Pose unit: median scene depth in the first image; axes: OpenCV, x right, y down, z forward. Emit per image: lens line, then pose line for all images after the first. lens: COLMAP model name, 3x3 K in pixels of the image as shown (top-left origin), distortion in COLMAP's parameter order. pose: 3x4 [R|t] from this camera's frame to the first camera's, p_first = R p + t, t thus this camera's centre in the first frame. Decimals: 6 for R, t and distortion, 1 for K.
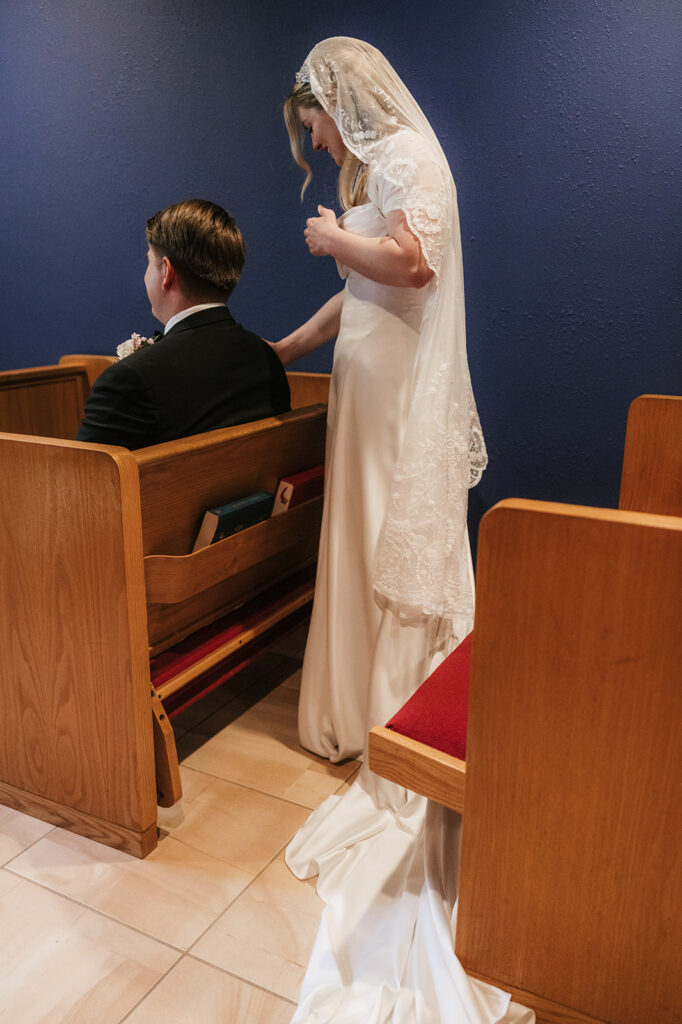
lens RADIAL K [[822.9, 0, 337.0], [0, 822.9, 509.3], [0, 0, 1]] dist [0.002179, 0.000794]
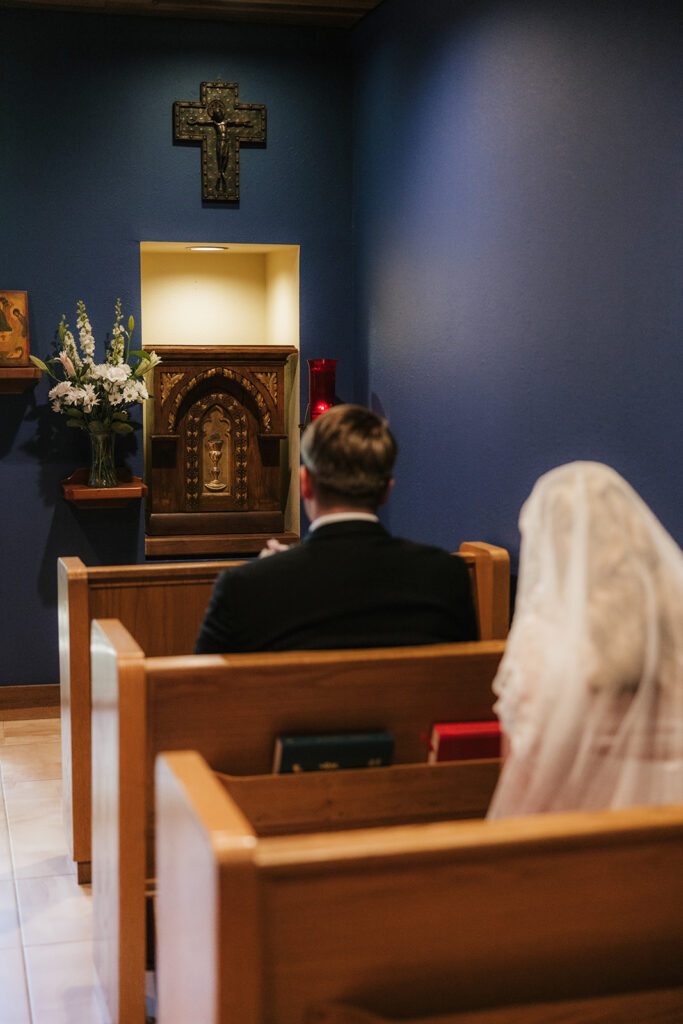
lens RADIAL K [[1459.3, 0, 341.6], [0, 1459.3, 512.8], [0, 0, 1]] dist [-0.010893, 0.000000]
pose [[0.686469, 0.074644, -0.723318, 1.096156], [-0.189764, 0.978638, -0.079105, -0.133786], [0.701962, 0.191563, 0.685969, -0.116073]]
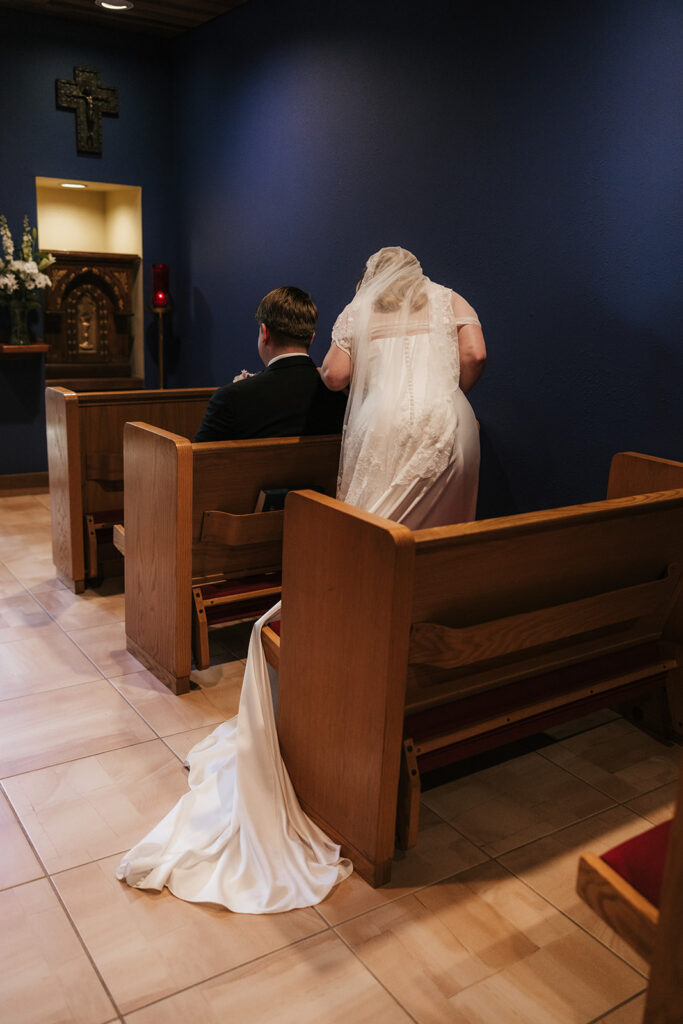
lens RADIAL K [[875.4, 0, 342.9], [0, 875.4, 513.3], [0, 0, 1]] dist [0.008721, -0.021024]
pose [[0.883853, 0.145970, -0.444405, 0.733975], [-0.155148, 0.987764, 0.015877, -0.004500], [0.441285, 0.054915, 0.895685, -0.395422]]
